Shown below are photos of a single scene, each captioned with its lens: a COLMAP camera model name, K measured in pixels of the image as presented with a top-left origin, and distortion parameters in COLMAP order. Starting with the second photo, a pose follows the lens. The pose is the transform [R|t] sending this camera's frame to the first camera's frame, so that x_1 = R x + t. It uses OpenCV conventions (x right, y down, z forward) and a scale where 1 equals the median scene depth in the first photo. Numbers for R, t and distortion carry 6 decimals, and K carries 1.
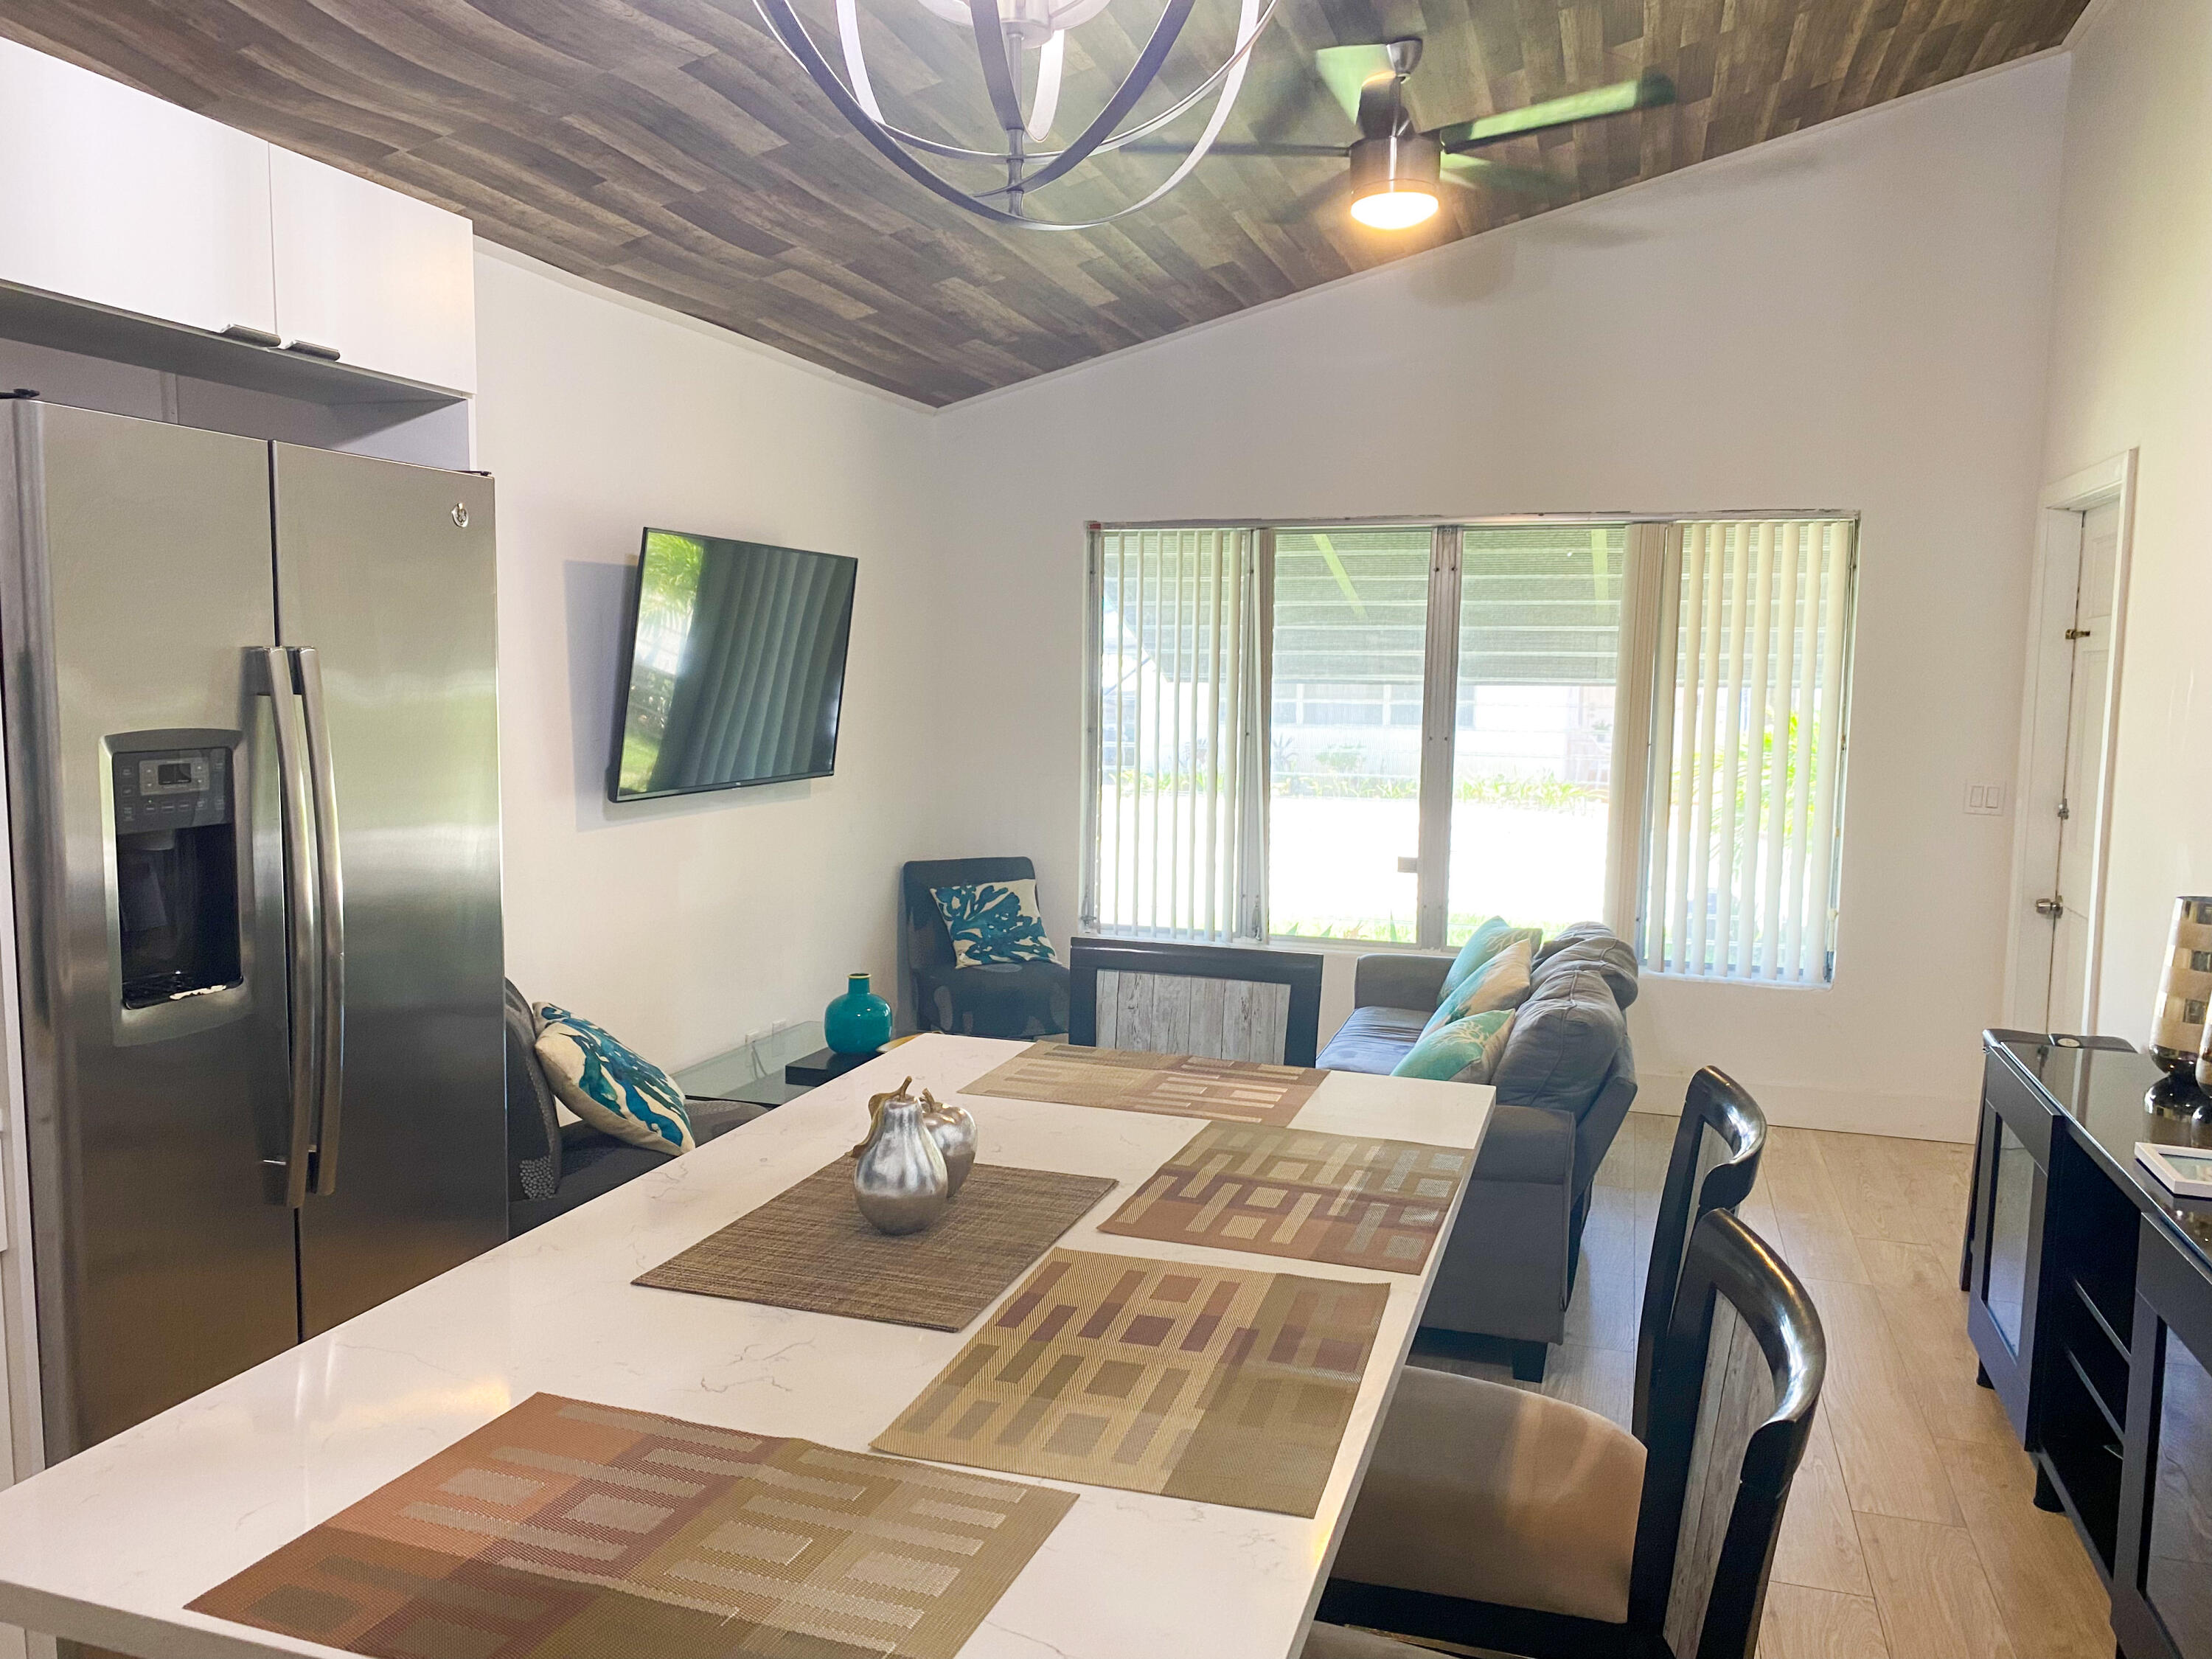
lens RADIAL K [[1695.2, 0, 1106.0], [0, 1695.2, 829.5], [0, 0, 1]] dist [0.146682, -0.262018]
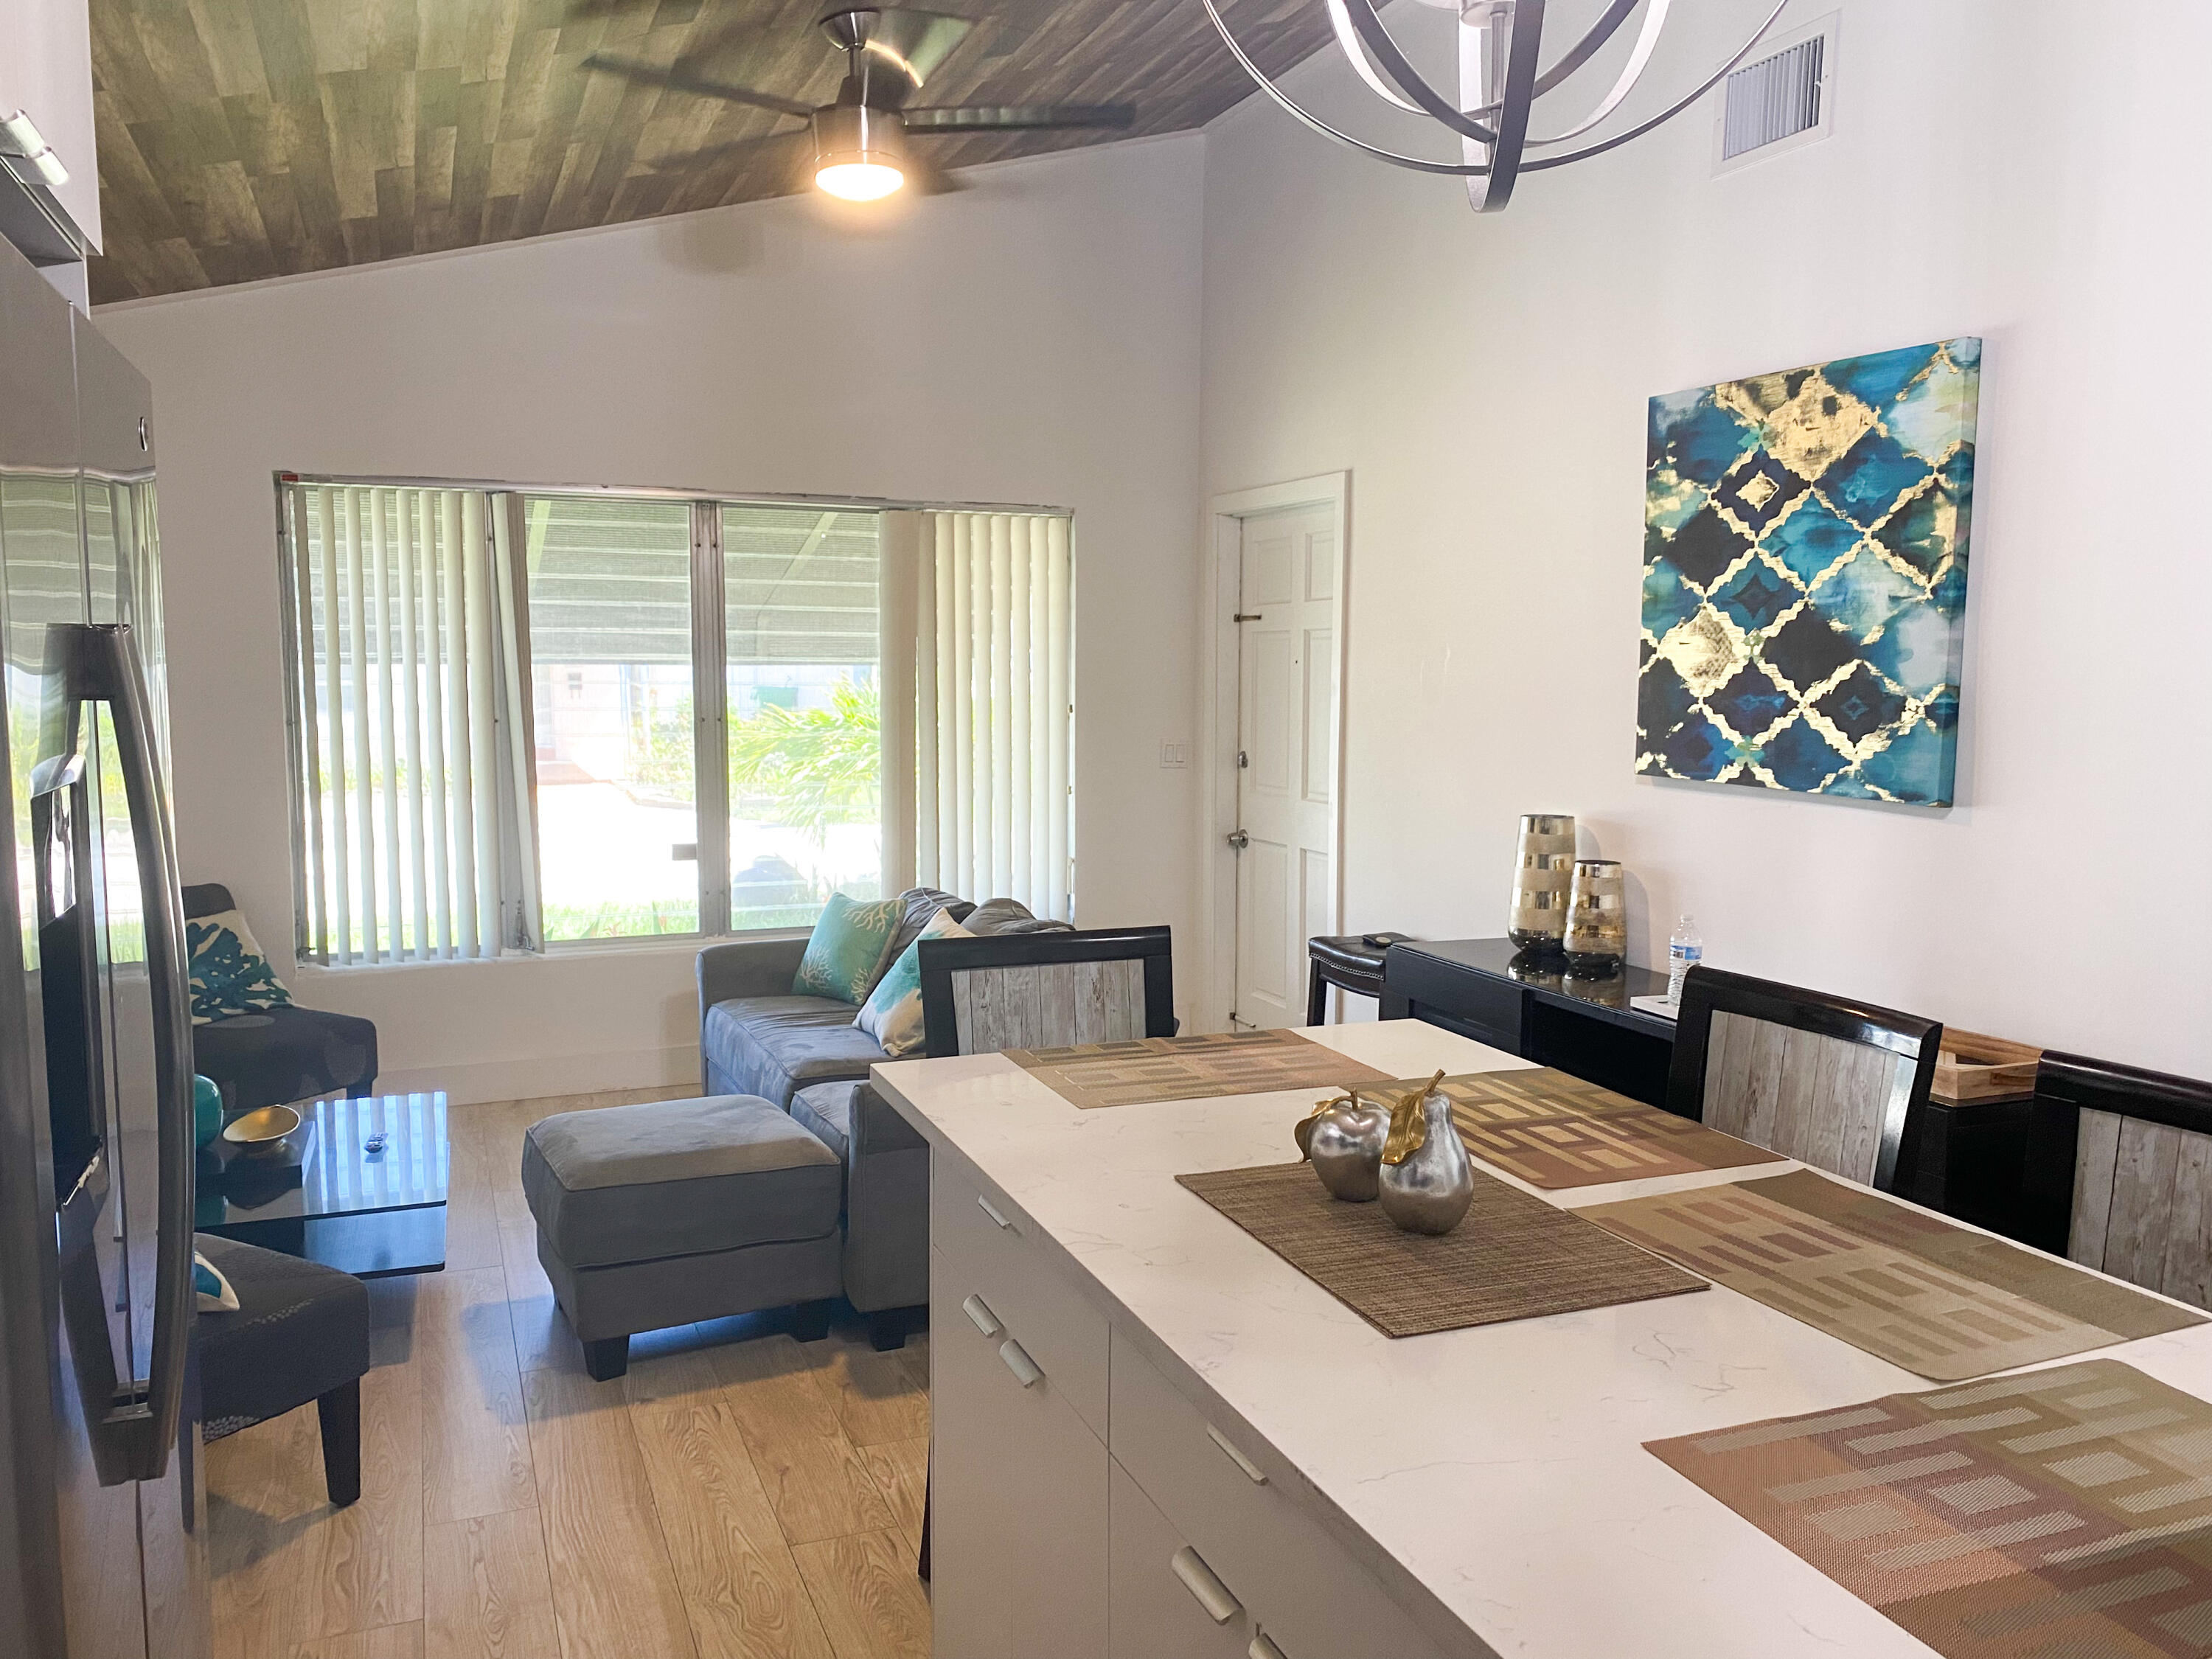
lens RADIAL K [[1693.6, 0, 1106.0], [0, 1693.6, 829.5], [0, 0, 1]] dist [0.051565, -0.071774]
pose [[0.765195, -0.075410, 0.639367, -0.500866], [0.067779, 0.997033, 0.036477, -0.021460], [-0.640221, 0.015423, 0.768036, 0.223346]]
